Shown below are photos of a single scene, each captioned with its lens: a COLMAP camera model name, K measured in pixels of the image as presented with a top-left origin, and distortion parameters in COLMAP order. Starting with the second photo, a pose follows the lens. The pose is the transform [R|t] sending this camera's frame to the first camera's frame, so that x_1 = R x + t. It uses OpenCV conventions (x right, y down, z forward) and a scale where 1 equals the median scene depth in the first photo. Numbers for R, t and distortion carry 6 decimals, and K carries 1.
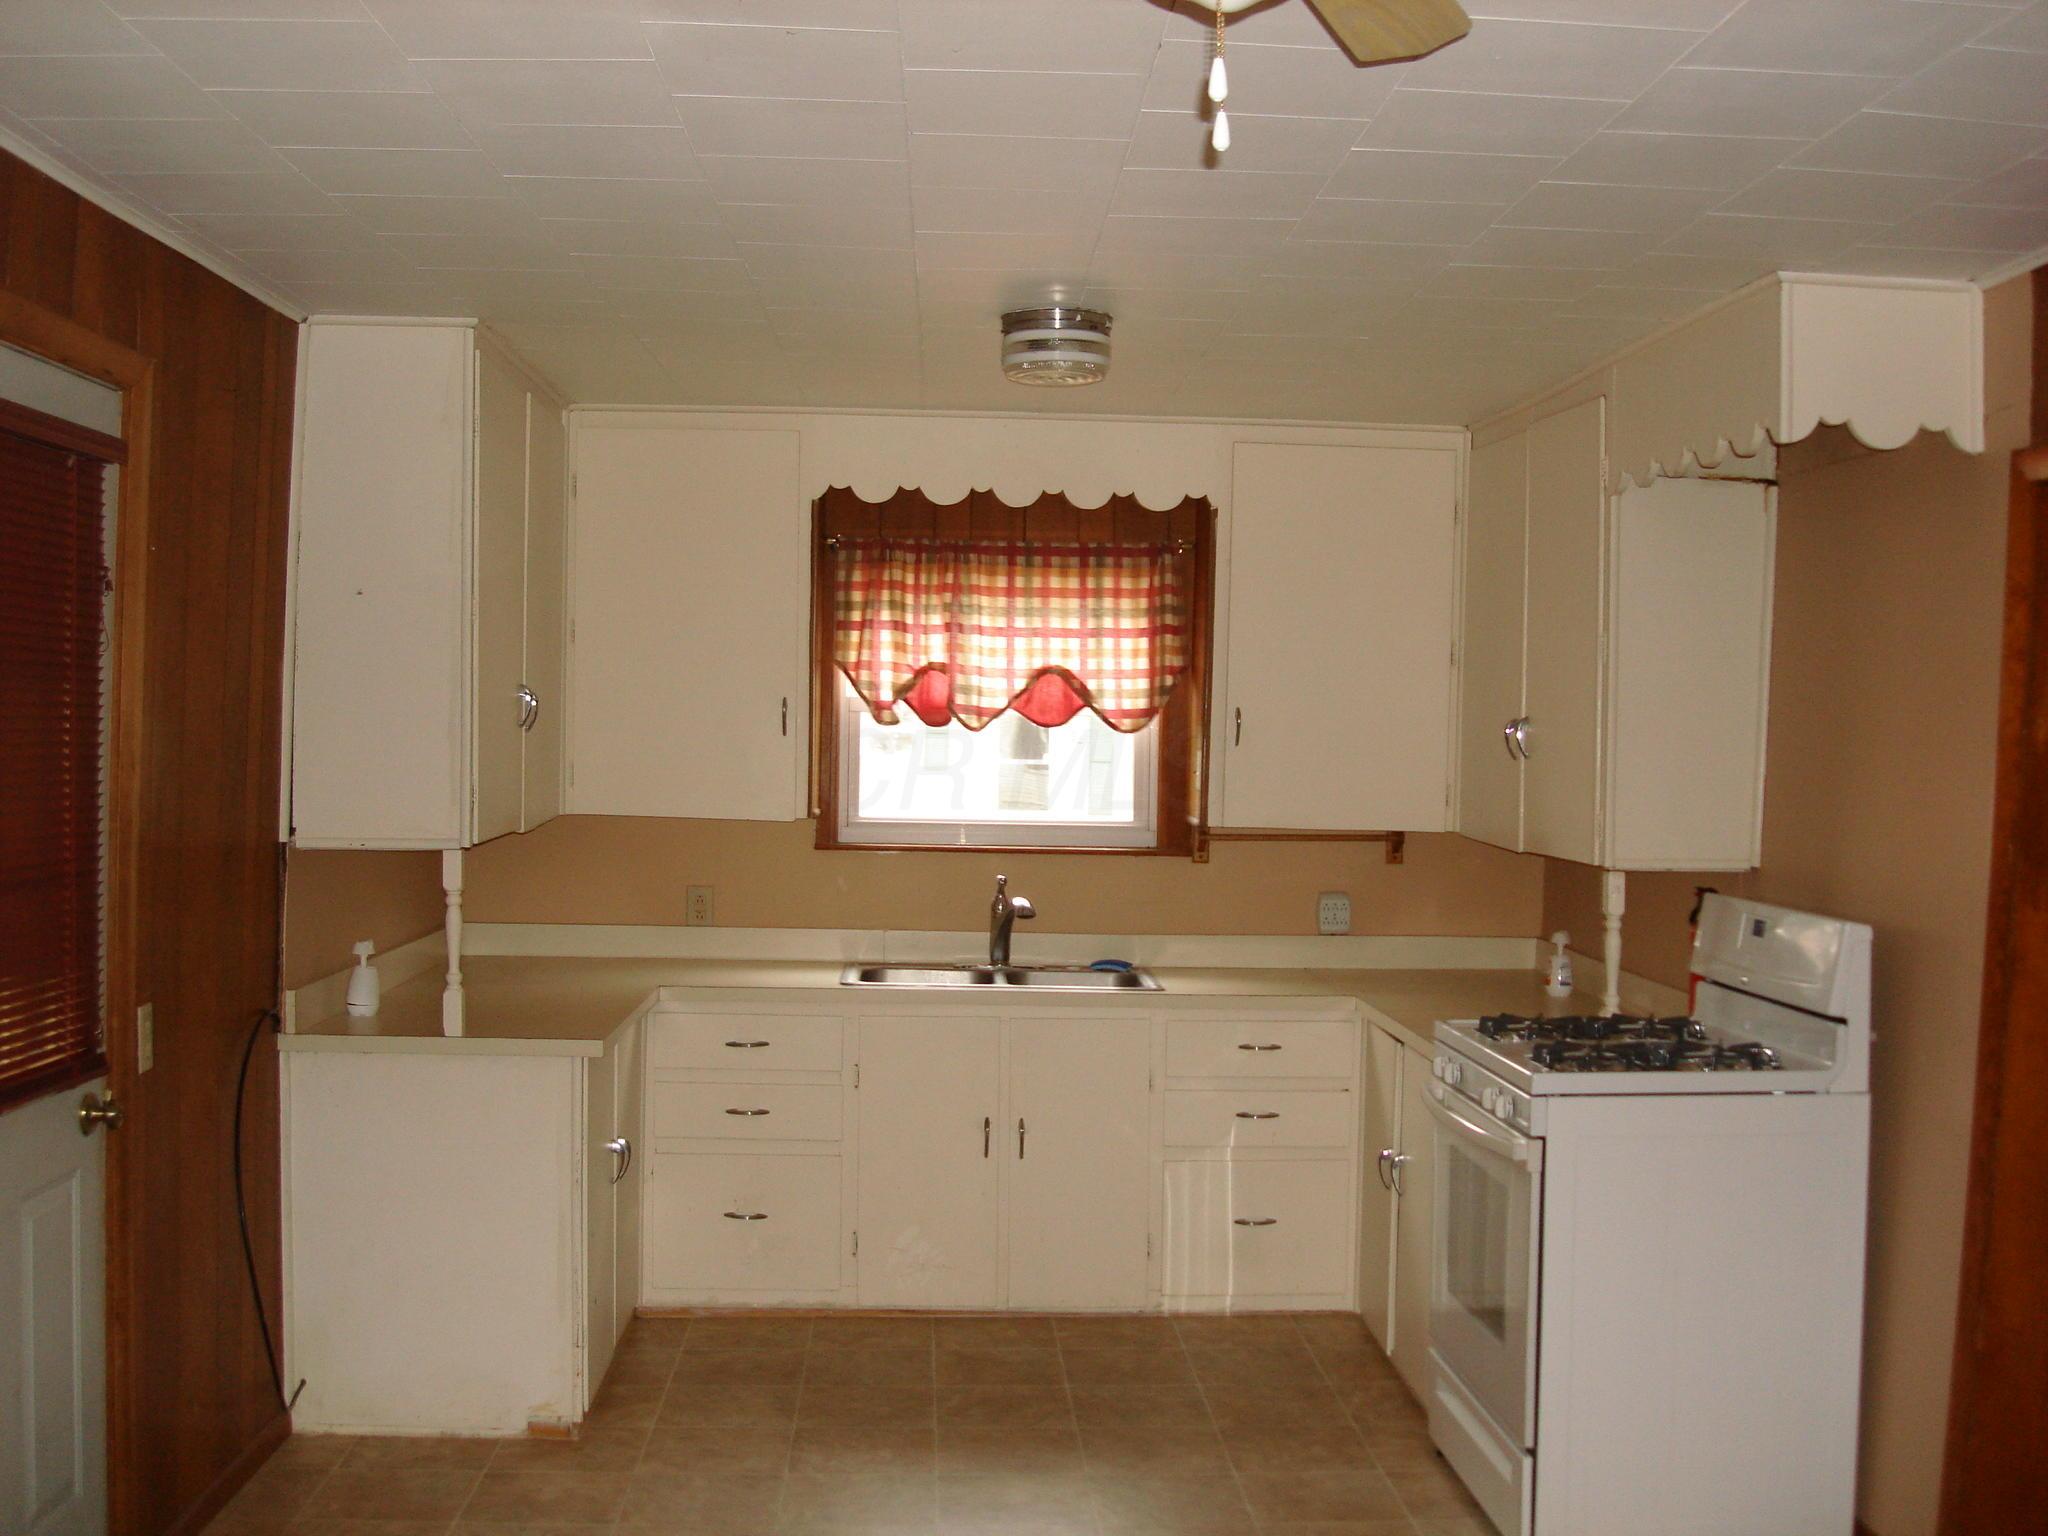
lens RADIAL K [[2289.3, 0, 1033.2], [0, 2289.3, 769.7], [0, 0, 1]] dist [-0.091558, -0.093991]
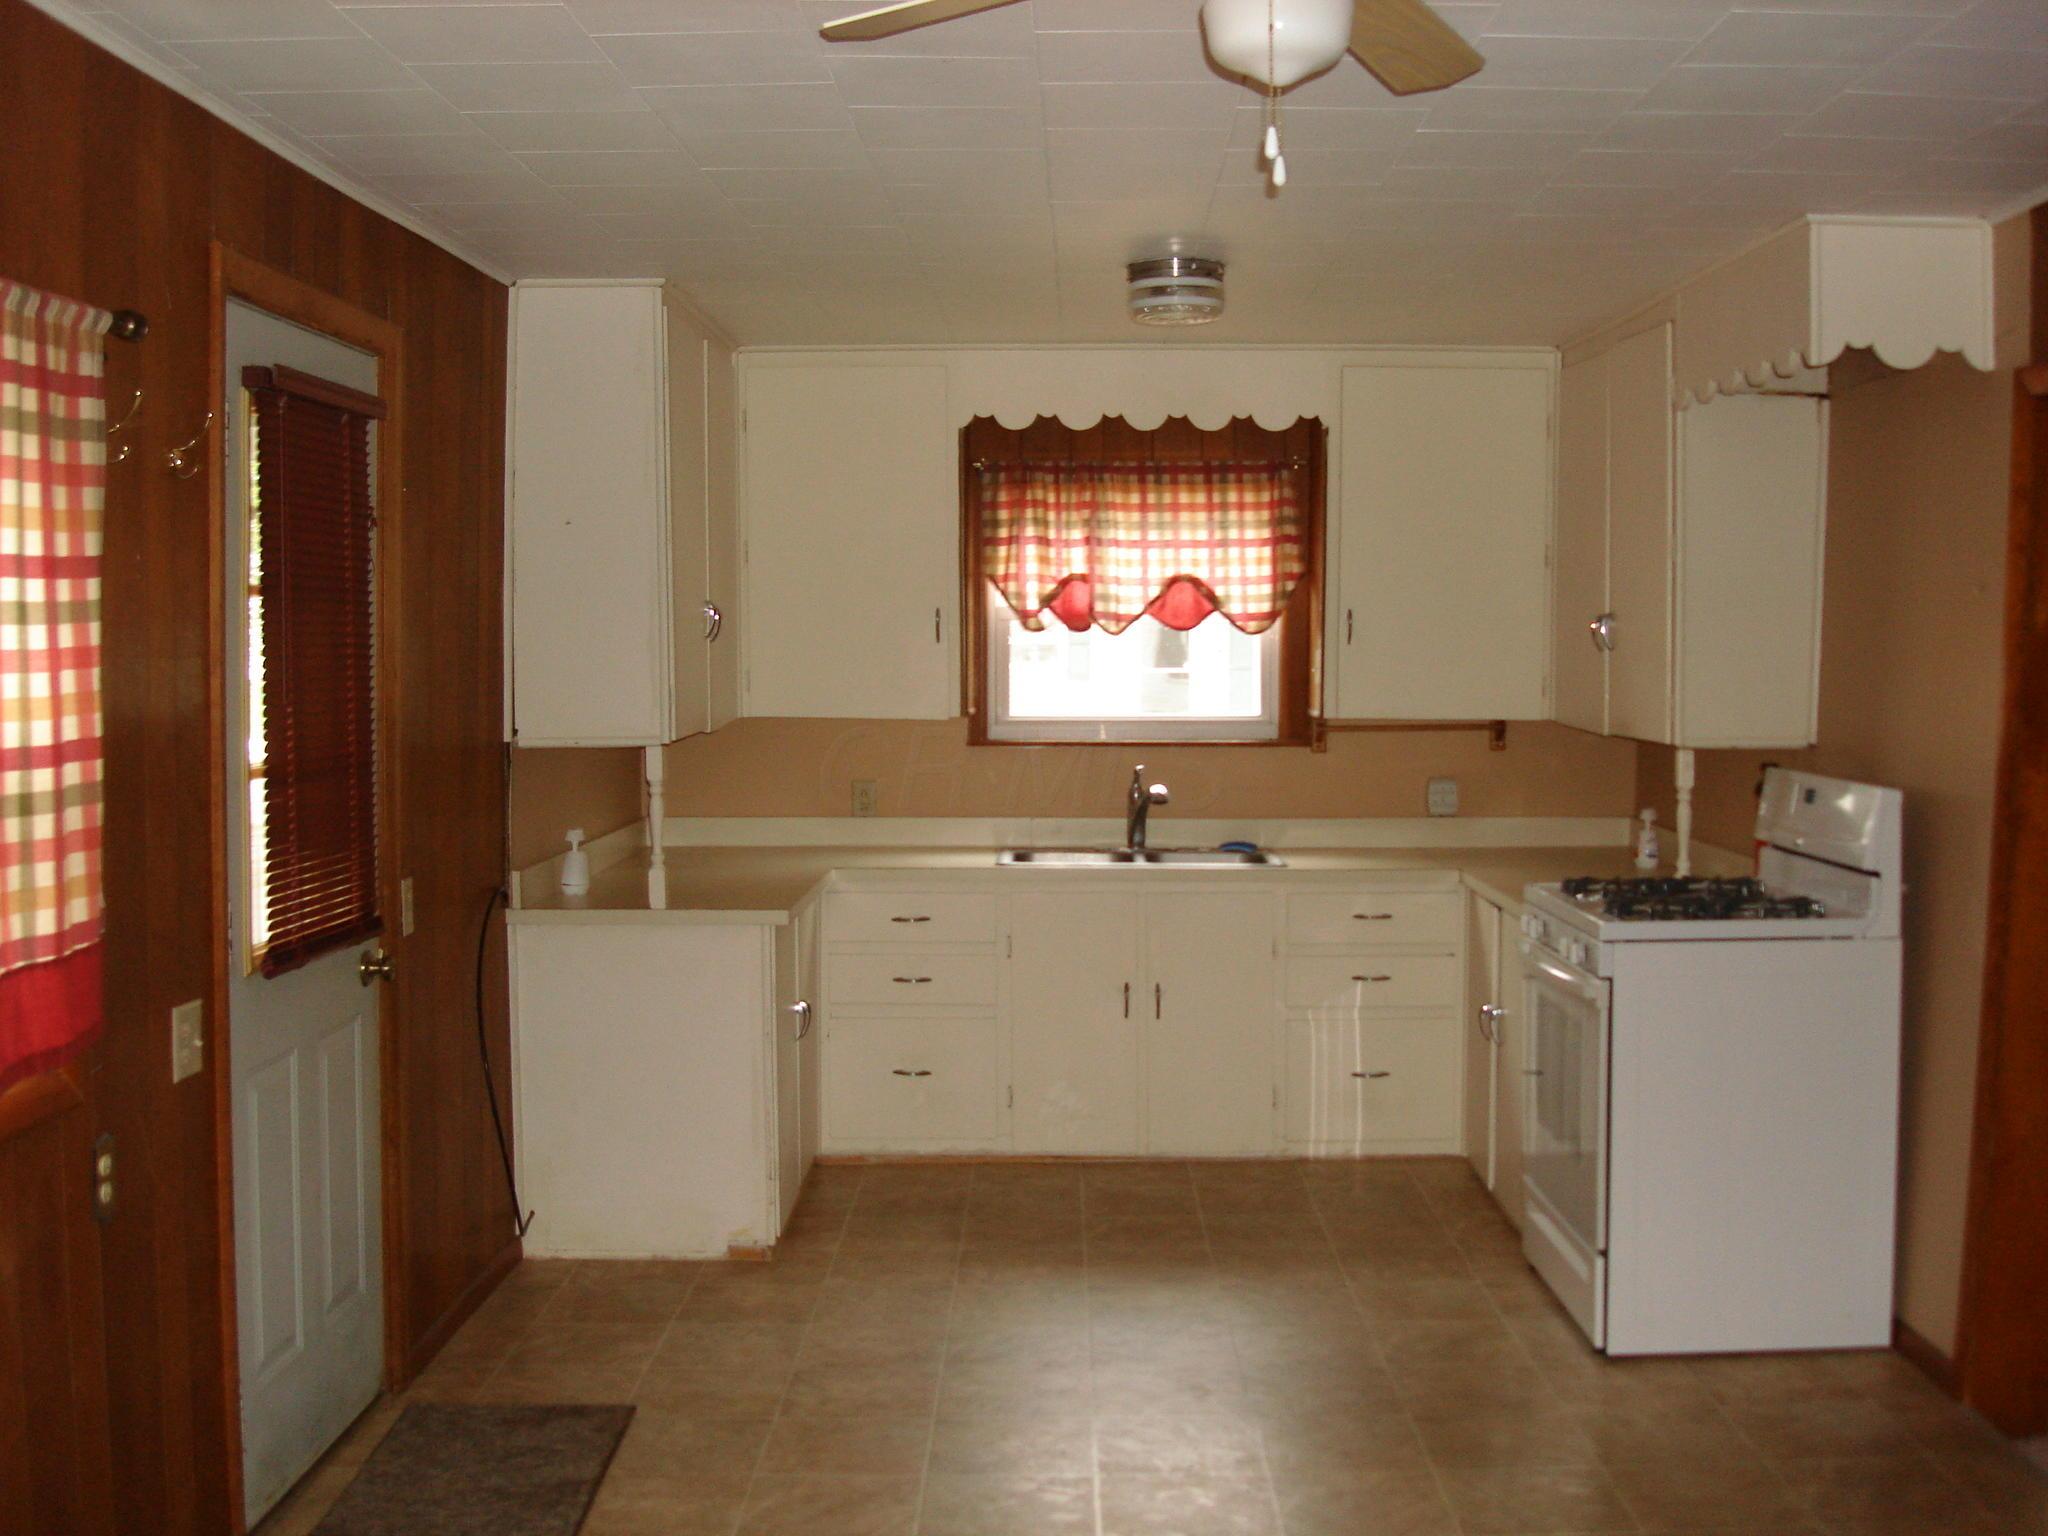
lens RADIAL K [[2289.3, 0, 1033.2], [0, 2289.3, 769.7], [0, 0, 1]] dist [-0.091558, -0.093991]
pose [[0.997965, -0.015769, -0.061779, 0.005362], [0.018133, 0.999118, 0.037880, 0.006817], [0.061127, -0.038923, 0.997371, -0.129834]]
